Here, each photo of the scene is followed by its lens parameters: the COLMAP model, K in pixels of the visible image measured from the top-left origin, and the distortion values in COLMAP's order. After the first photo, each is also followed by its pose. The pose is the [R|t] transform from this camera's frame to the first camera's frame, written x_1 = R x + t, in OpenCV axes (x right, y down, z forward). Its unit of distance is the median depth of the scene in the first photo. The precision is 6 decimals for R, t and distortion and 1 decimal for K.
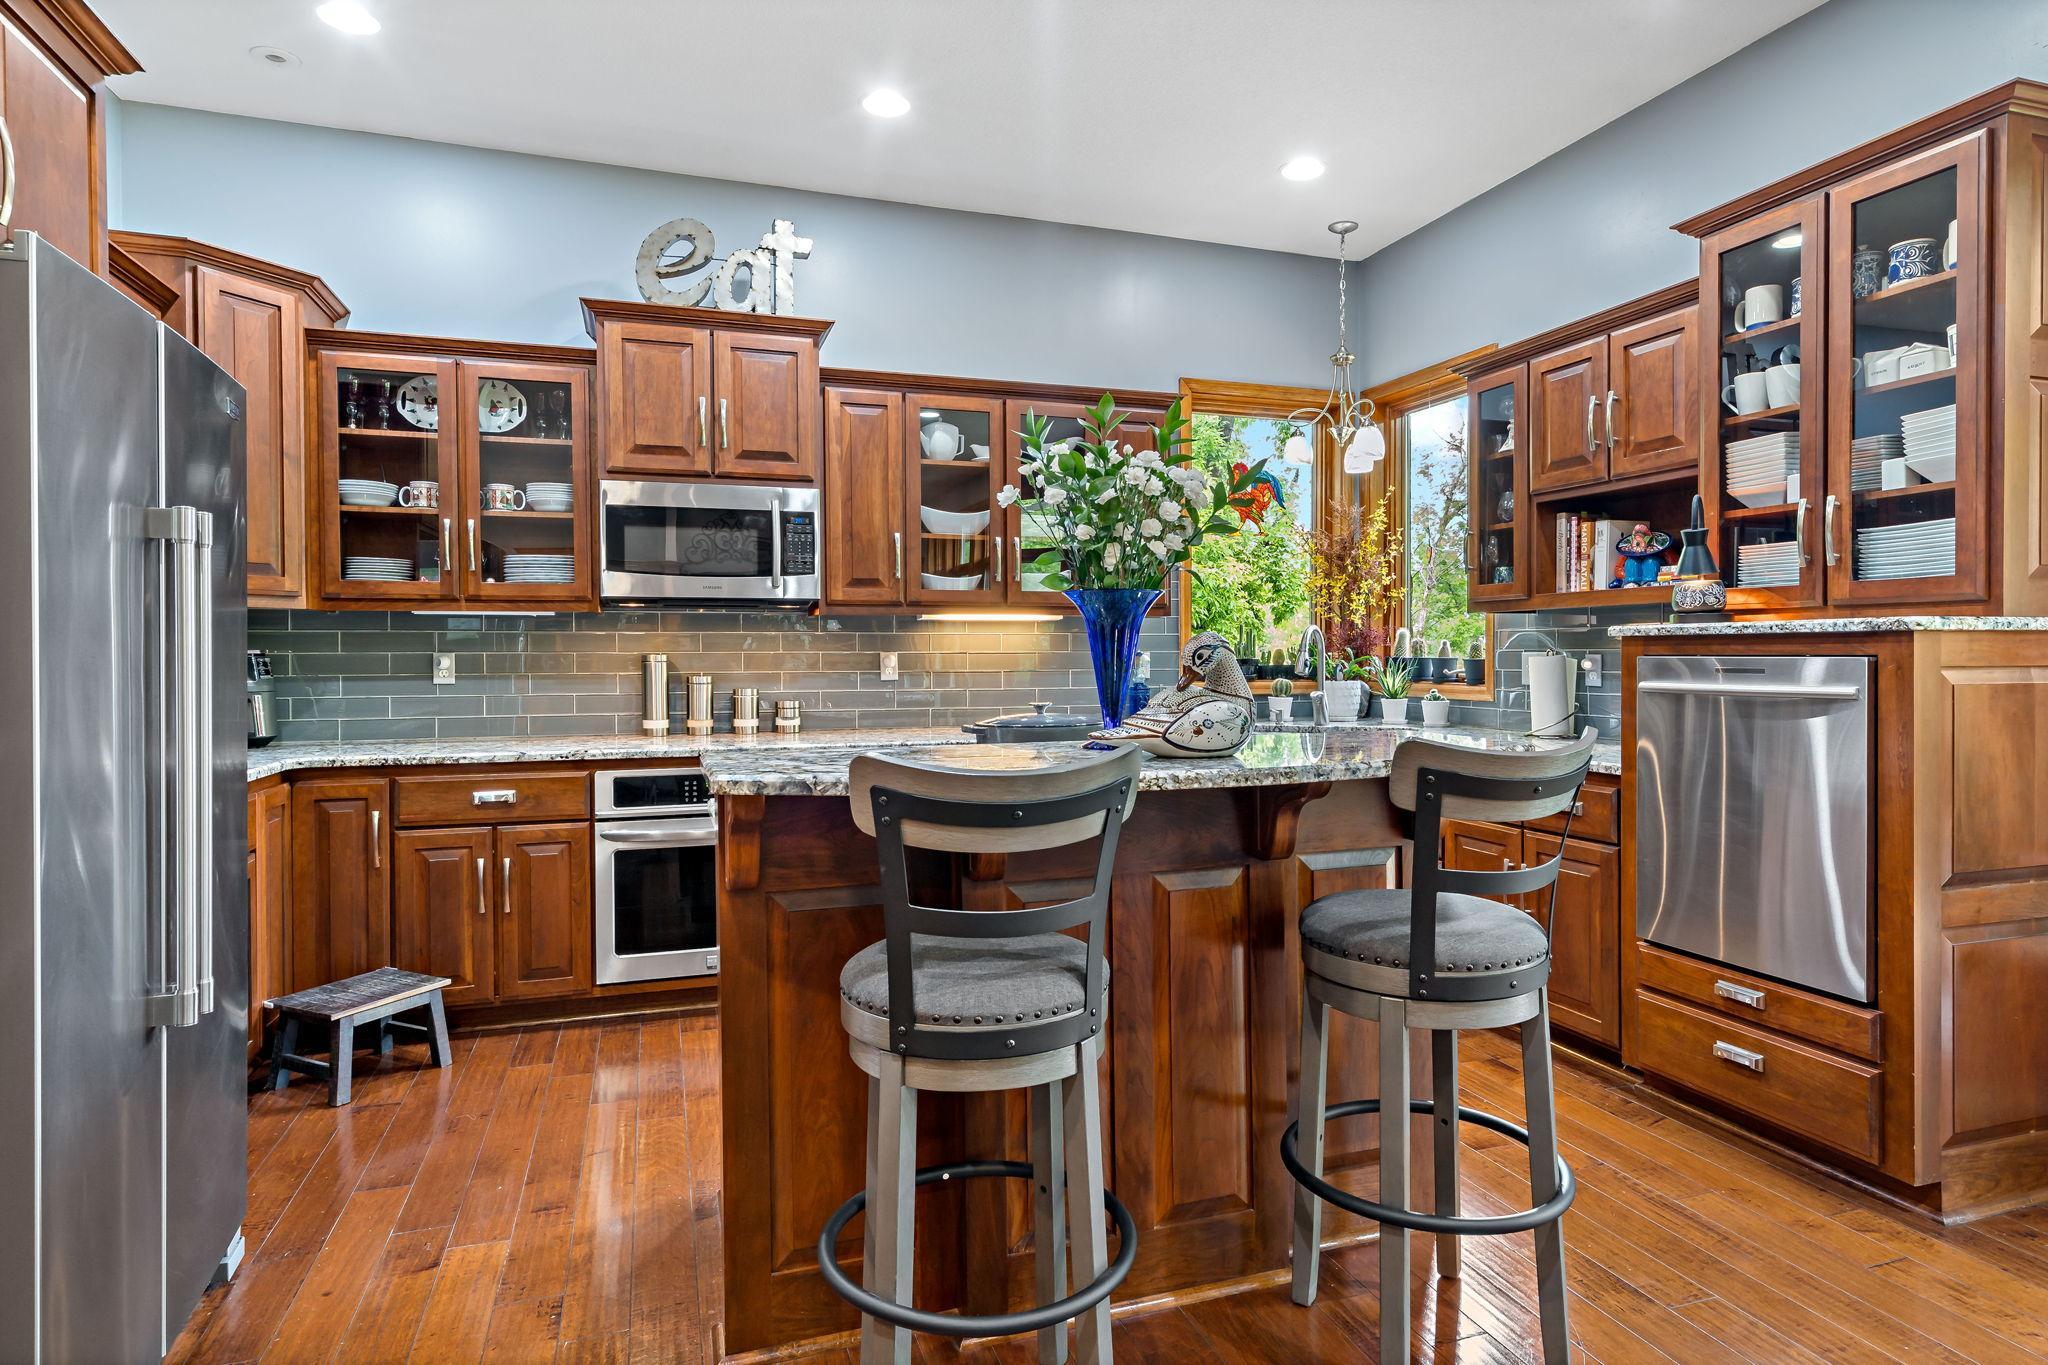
lens RADIAL K [[1104.6, 0, 1026.2], [0, 1104.6, 661.4], [0, 0, 1]] dist [0.002182, 0.000483]
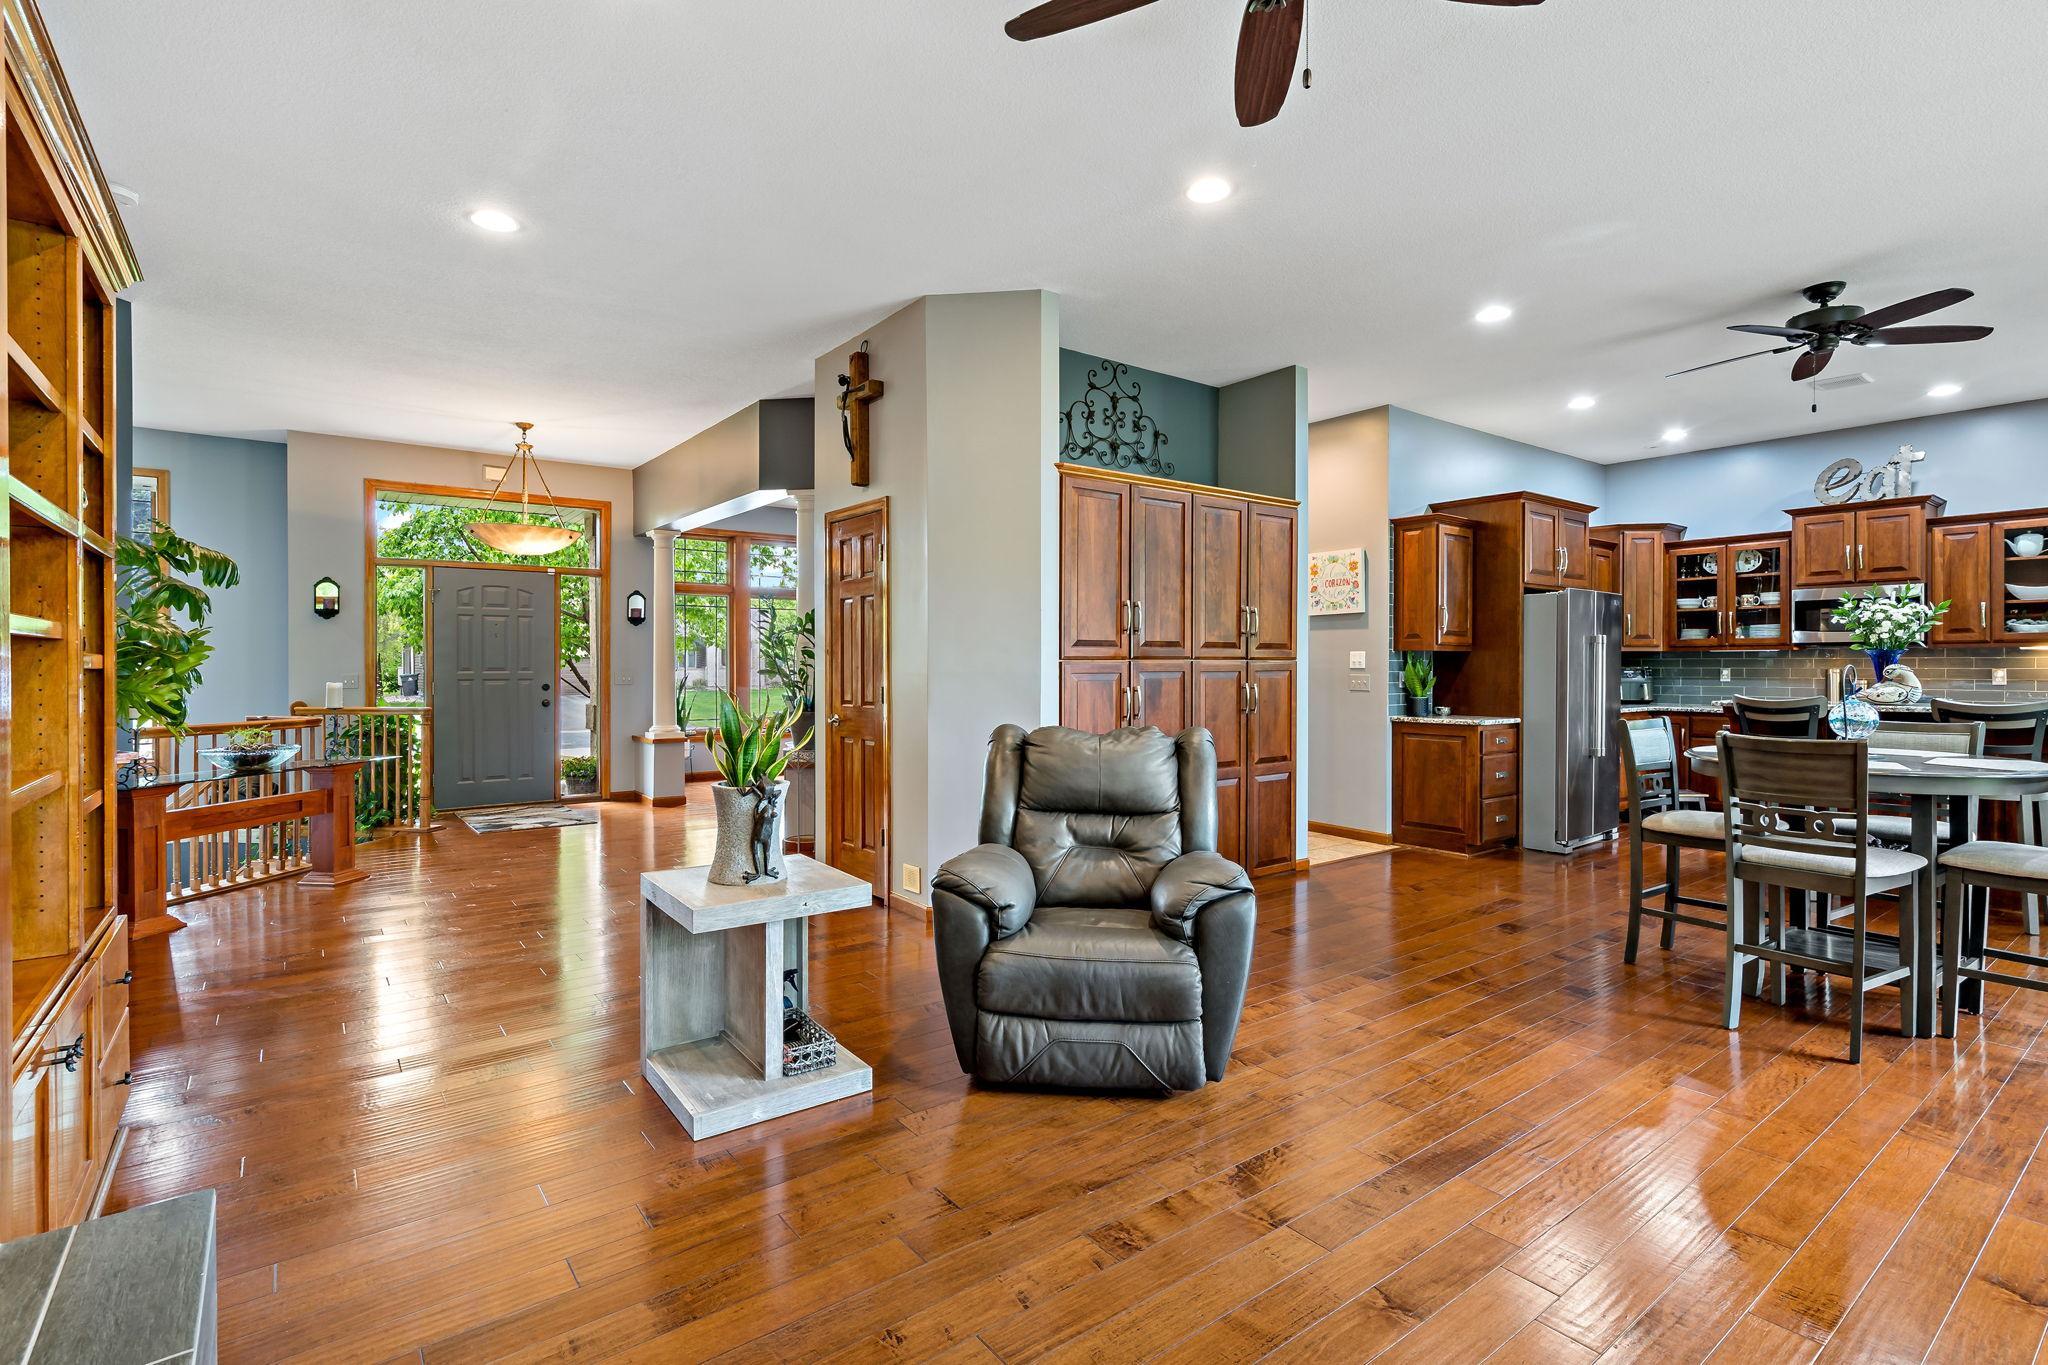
lens RADIAL K [[951.0, 0, 1037.6], [0, 951.0, 677.8], [0, 0, 1]] dist [0.002685, 0.000393]
pose [[0.310956, 0.014558, -0.950313, 0.934723], [-0.006245, 0.999892, 0.013274, -0.004957], [0.950404, 0.001807, 0.311014, -1.000327]]
